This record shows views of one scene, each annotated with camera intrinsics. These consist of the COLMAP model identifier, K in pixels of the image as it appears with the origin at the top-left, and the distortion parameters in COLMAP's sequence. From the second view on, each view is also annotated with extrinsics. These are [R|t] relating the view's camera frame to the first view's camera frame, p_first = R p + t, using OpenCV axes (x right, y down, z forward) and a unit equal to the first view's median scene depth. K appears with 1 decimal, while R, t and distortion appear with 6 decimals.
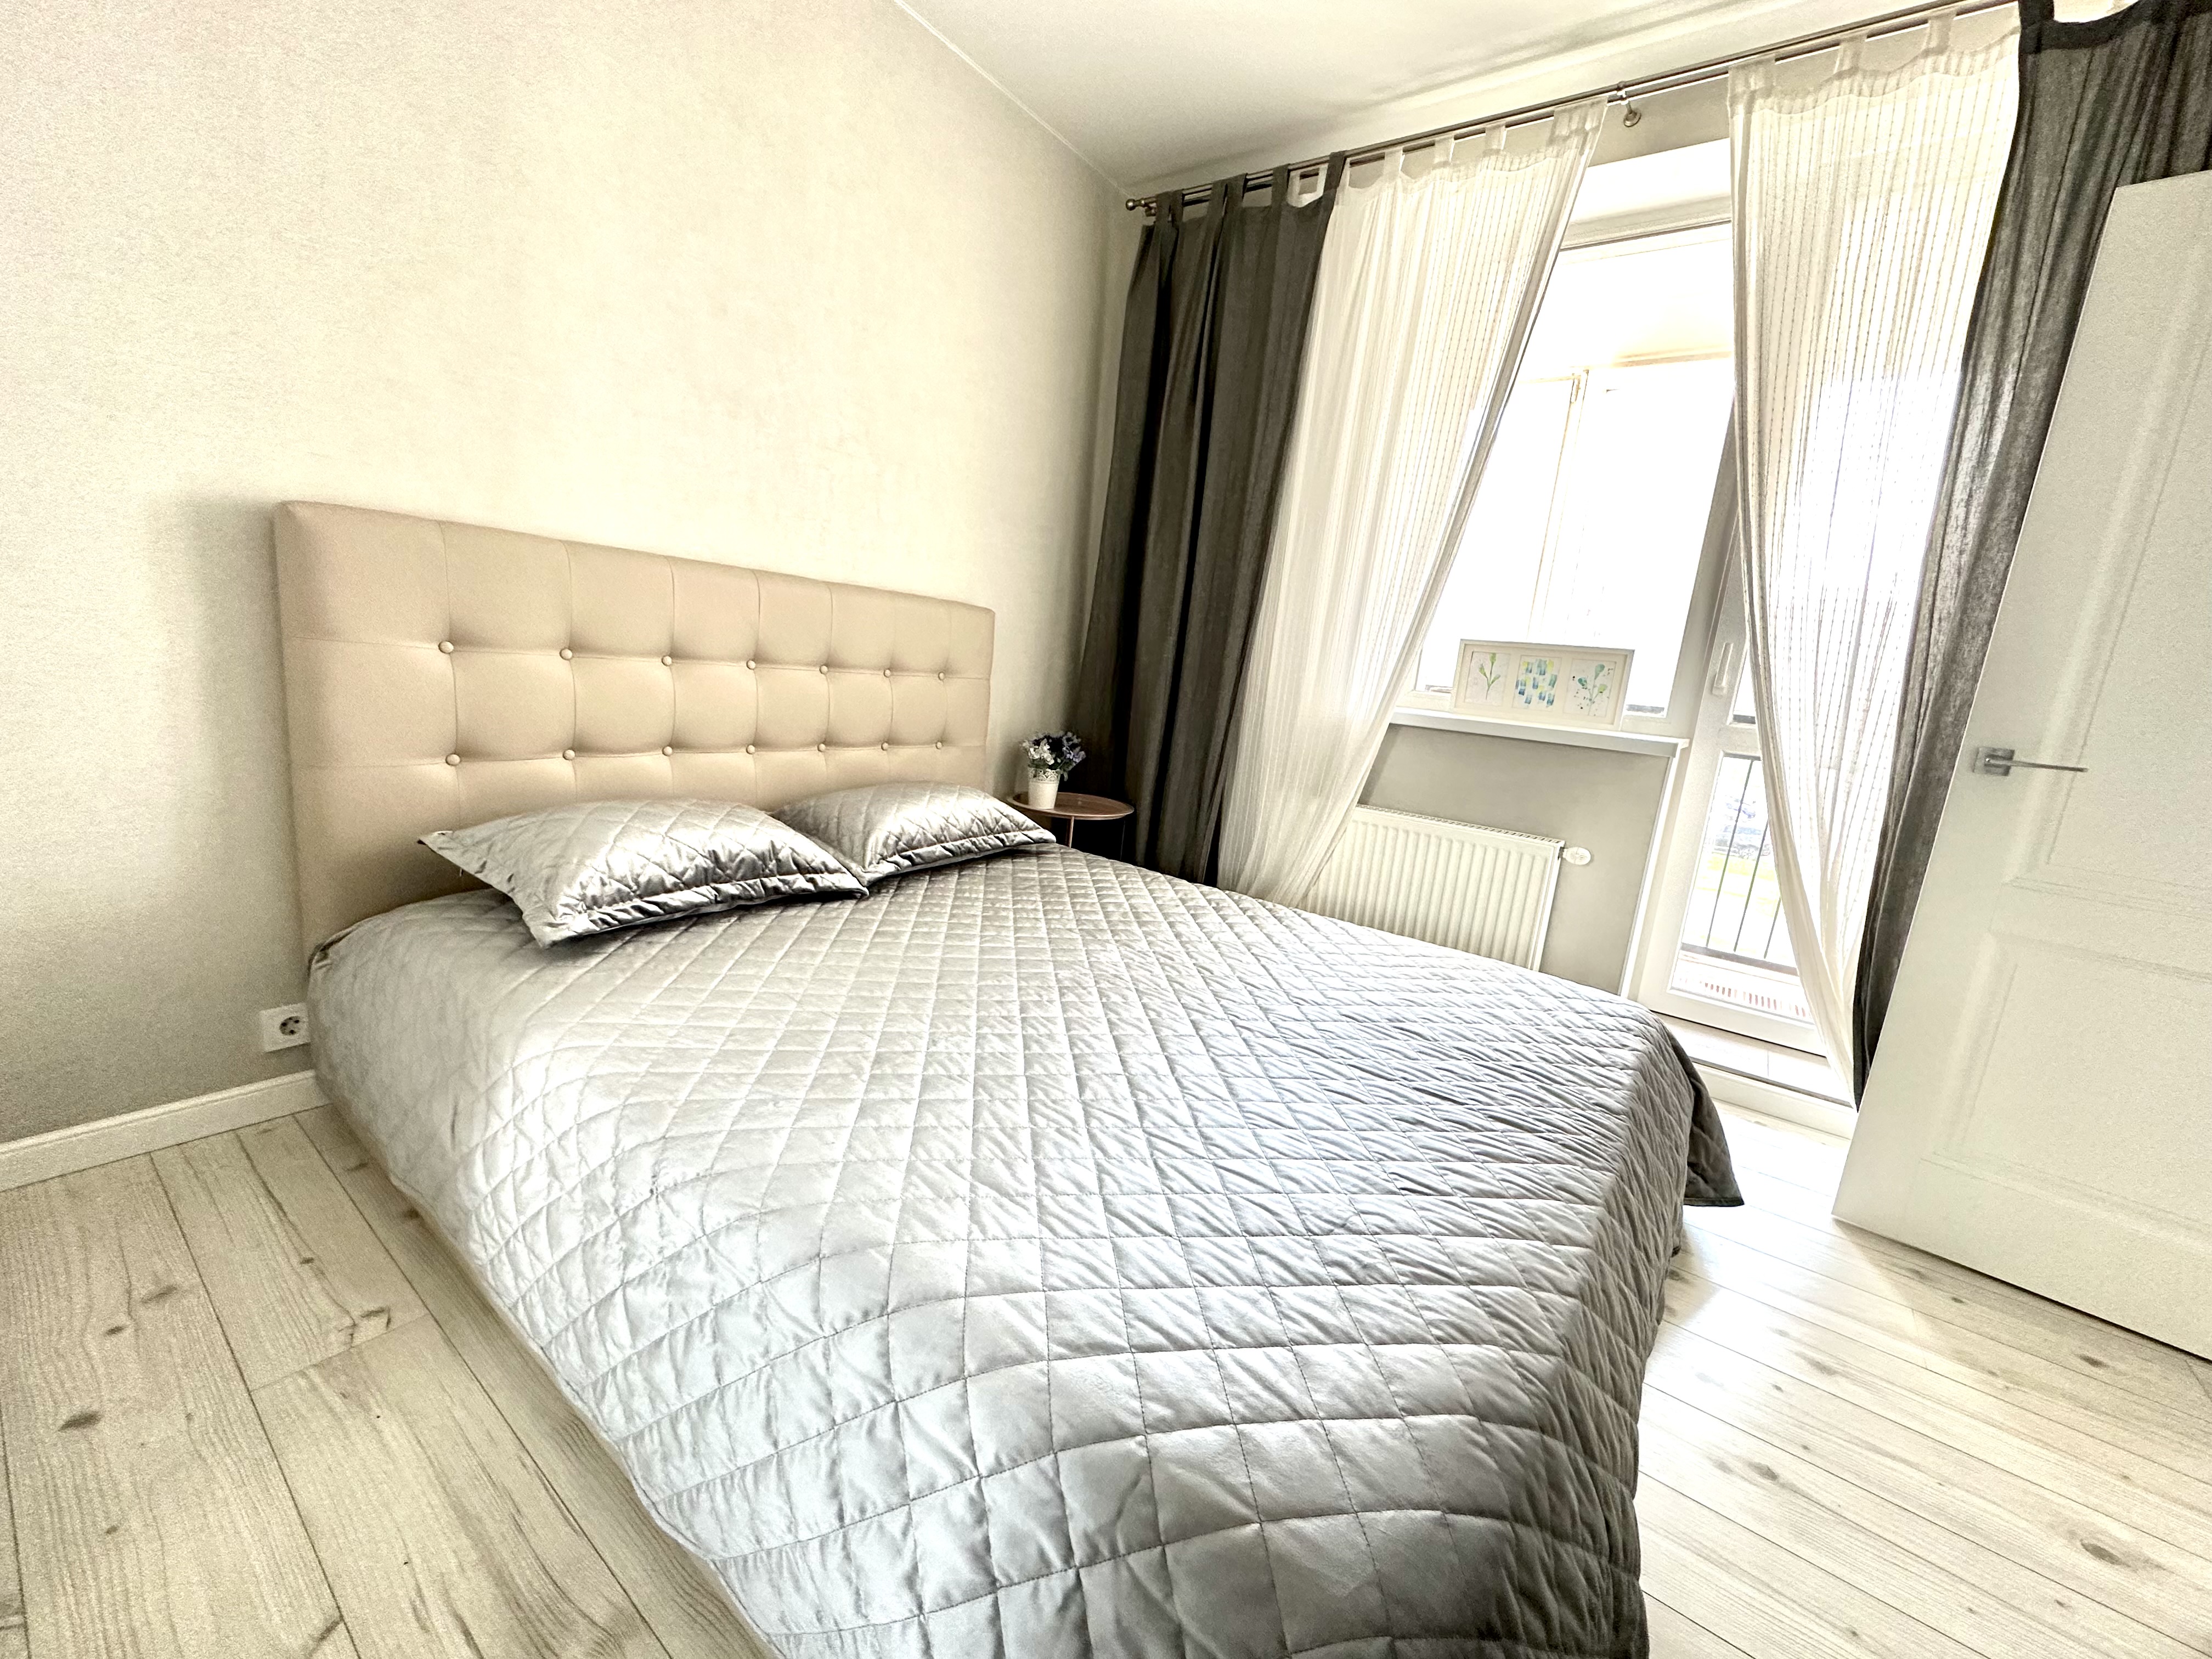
lens RADIAL K [[874.4, 0, 1106.0], [0, 874.4, 829.5], [0, 0, 1]] dist [-0.000071, -0.000026]
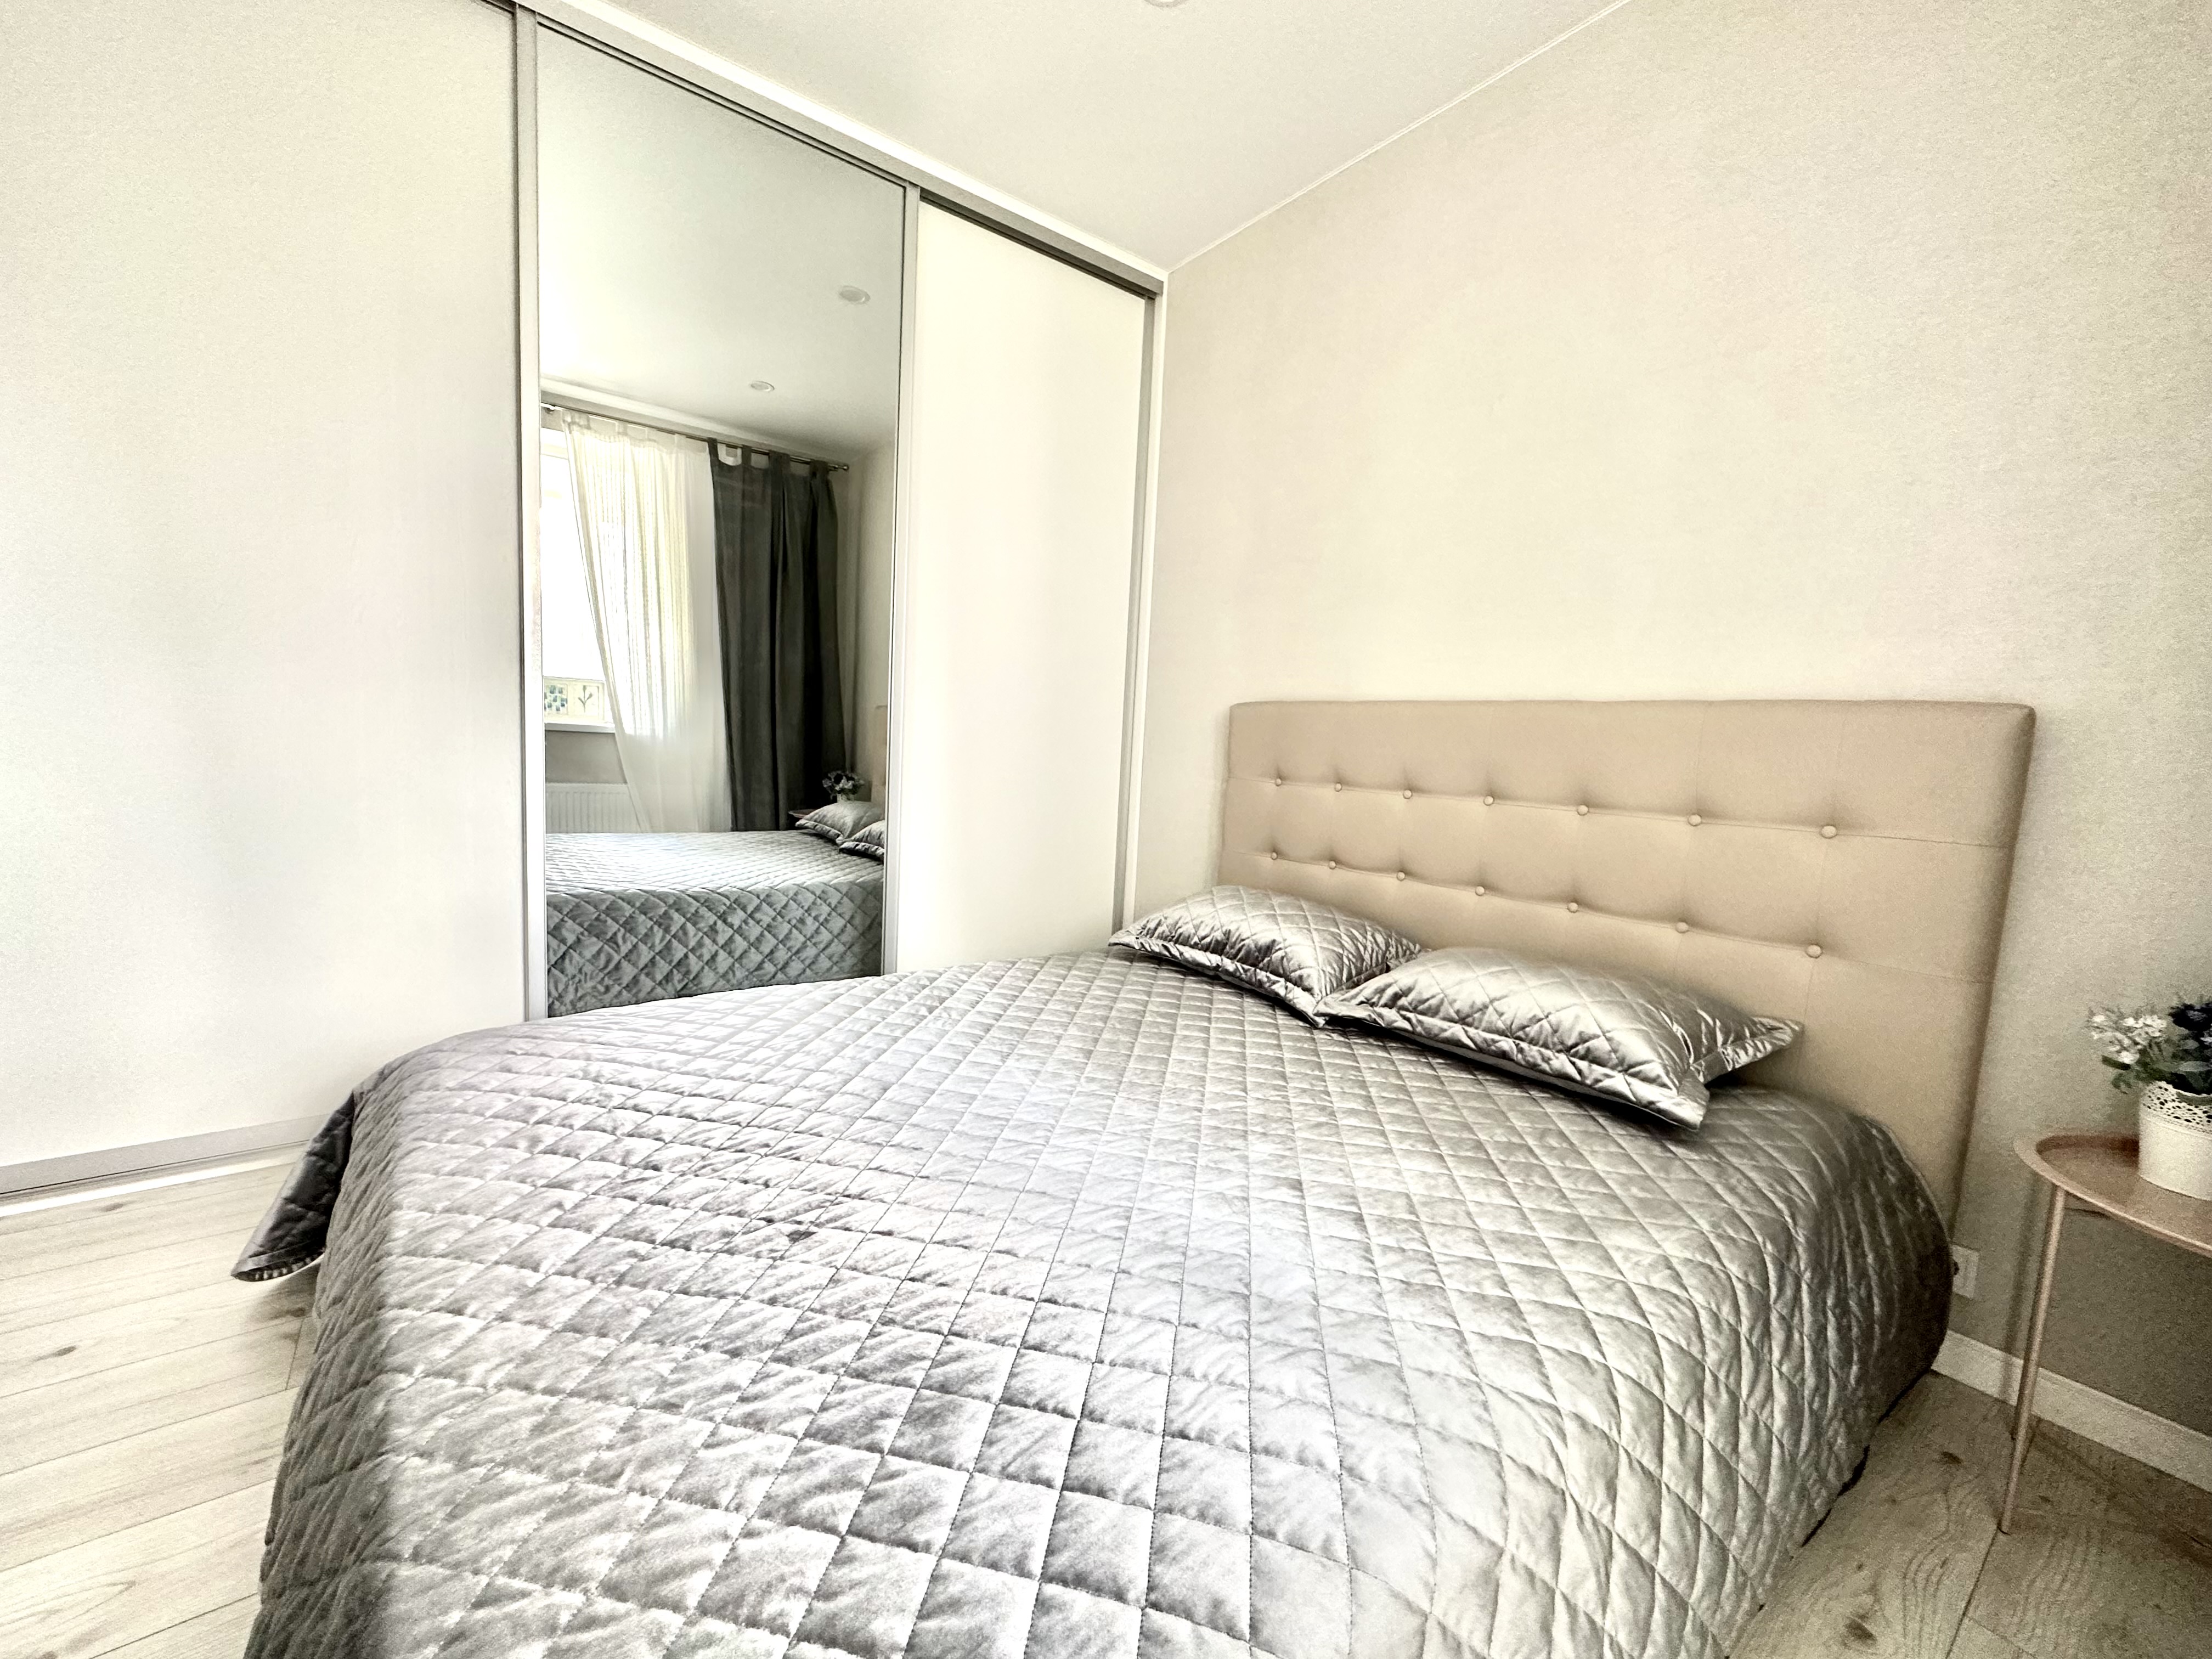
lens RADIAL K [[874.4, 0, 1106.0], [0, 874.4, 829.5], [0, 0, 1]] dist [-0.000071, -0.000026]
pose [[-0.280511, -0.018861, -0.959665, 0.657655], [-0.260922, 0.963656, 0.057328, -0.115673], [0.923706, 0.266479, -0.275238, 0.972073]]
